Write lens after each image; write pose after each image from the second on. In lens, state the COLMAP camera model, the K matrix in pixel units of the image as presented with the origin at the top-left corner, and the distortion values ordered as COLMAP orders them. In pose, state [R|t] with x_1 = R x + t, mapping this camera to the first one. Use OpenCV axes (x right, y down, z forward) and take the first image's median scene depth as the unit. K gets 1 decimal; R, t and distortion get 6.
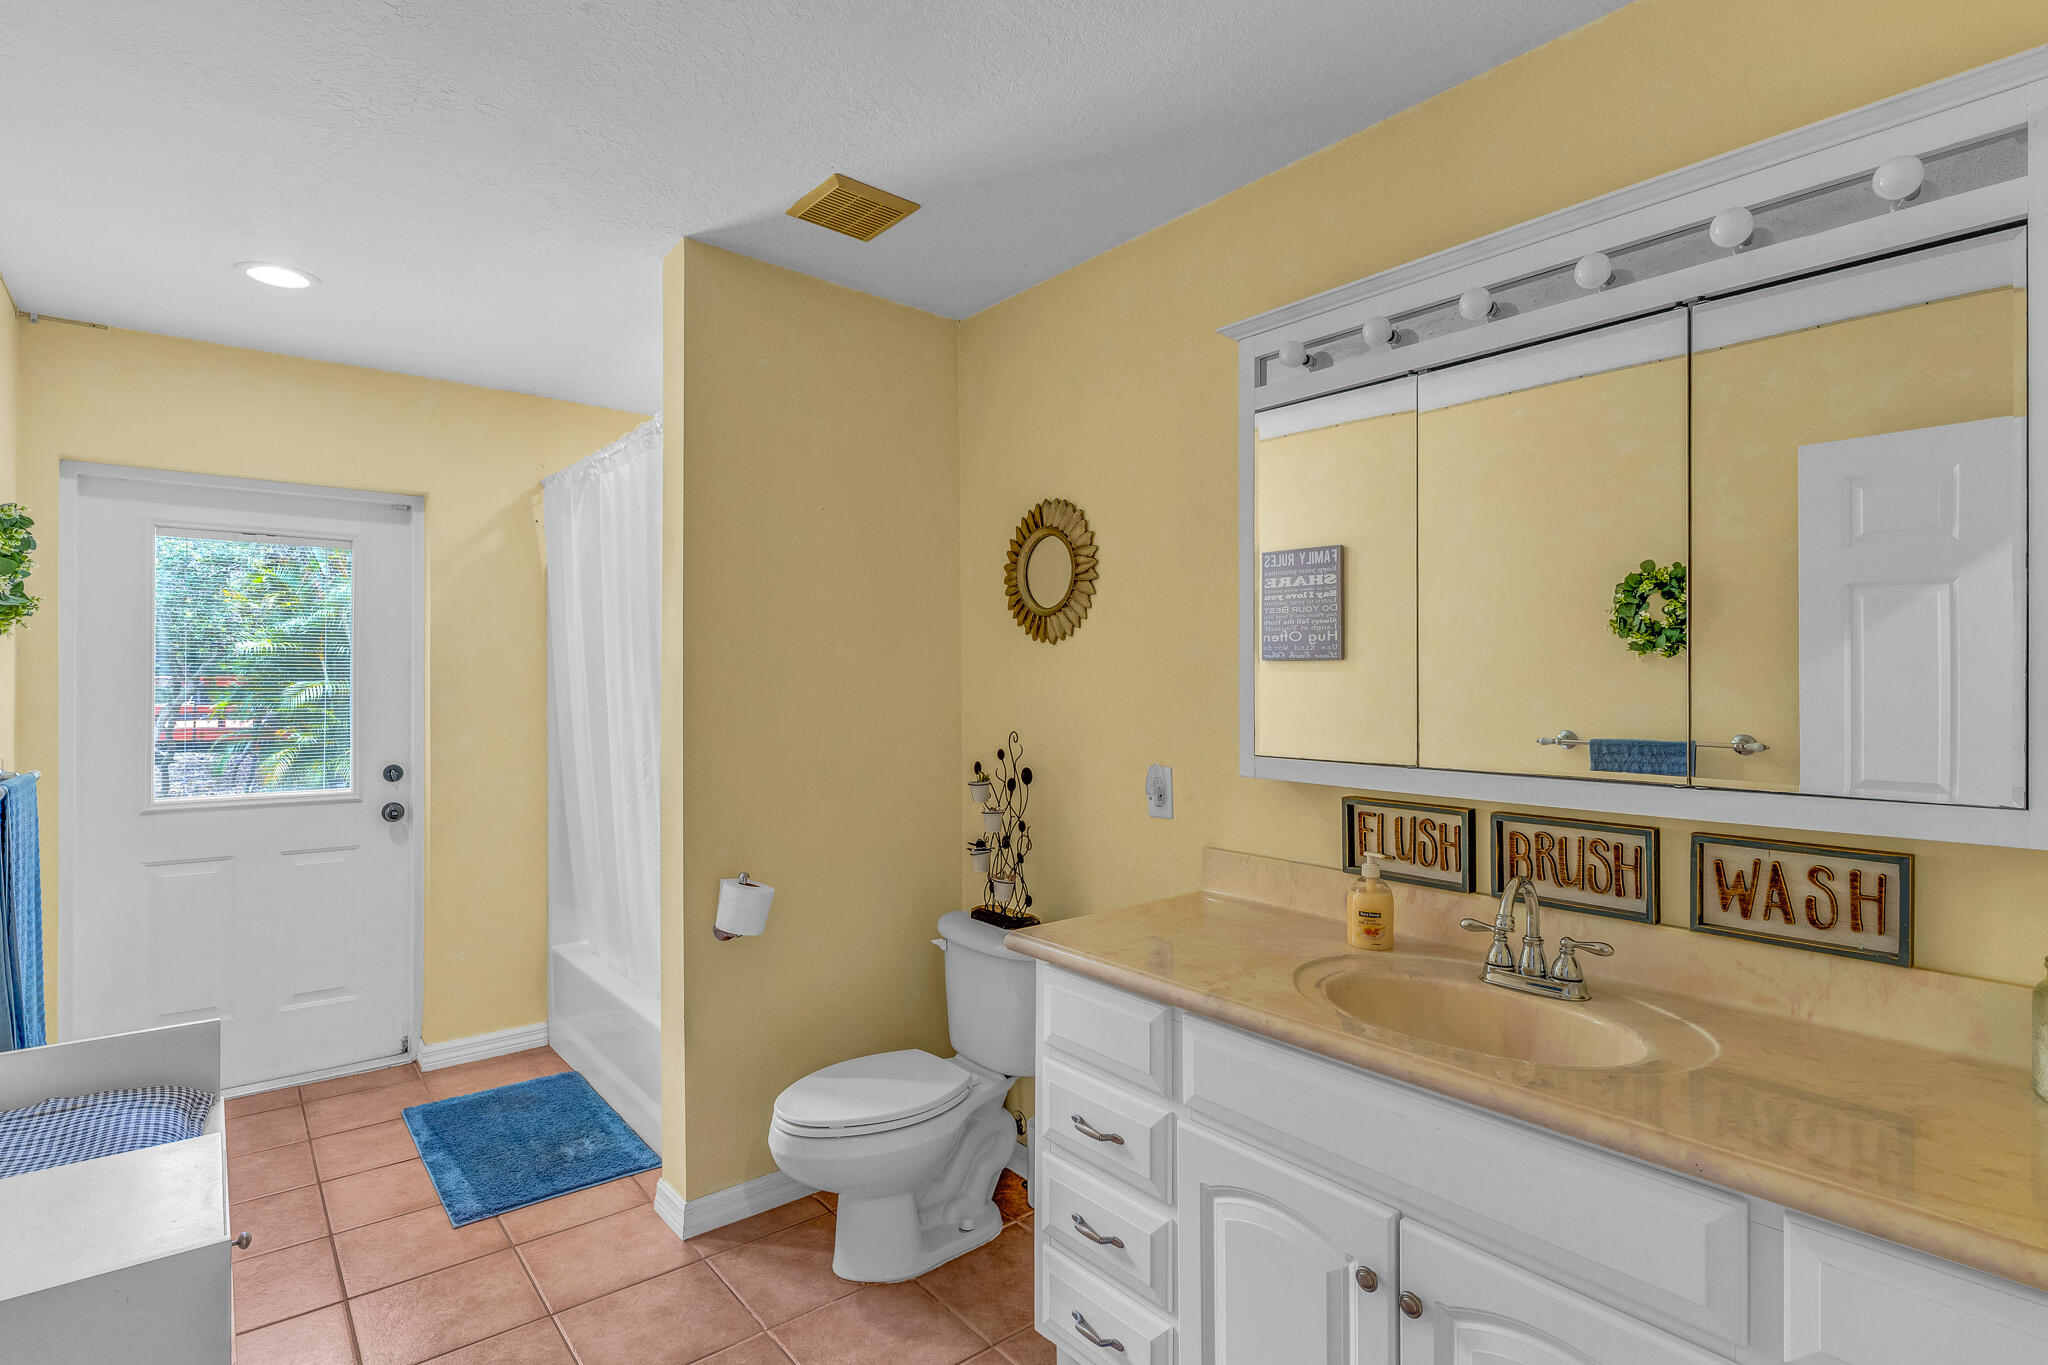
lens RADIAL K [[1008.4, 0, 1022.5], [0, 1008.4, 686.6], [0, 0, 1]] dist [-0.000223, -0.001036]
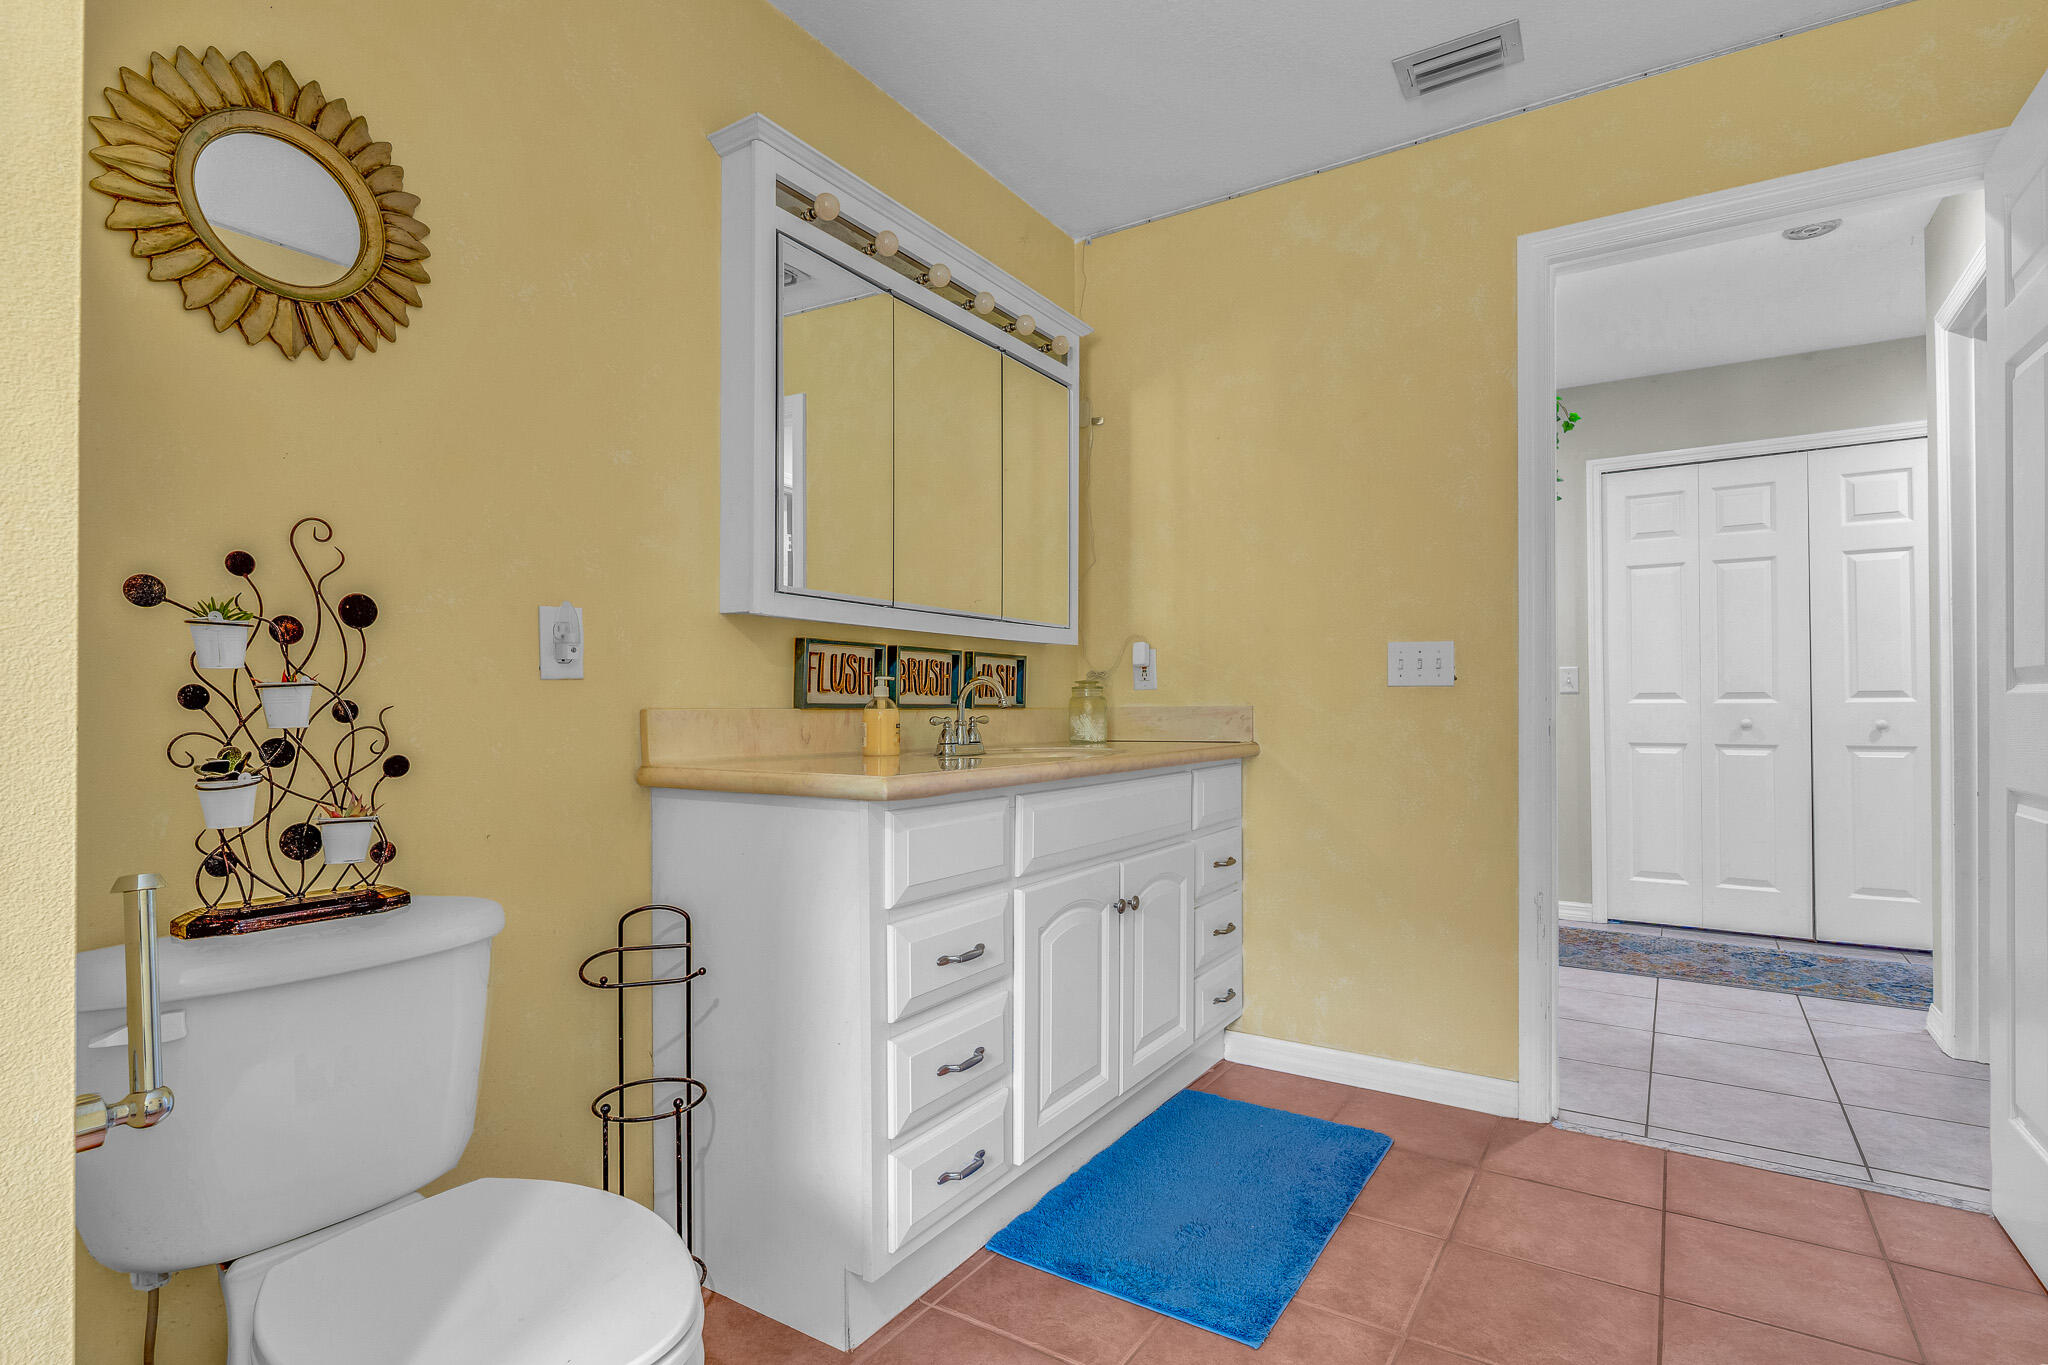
lens RADIAL K [[1008.4, 0, 1023.0], [0, 1008.4, 691.5], [0, 0, 1]] dist [-0.000223, -0.001036]
pose [[-0.301559, 0.010041, 0.953395, -0.797530], [0.002370, 0.999949, -0.009781, 0.185349], [-0.953444, -0.000690, -0.301568, 1.148998]]
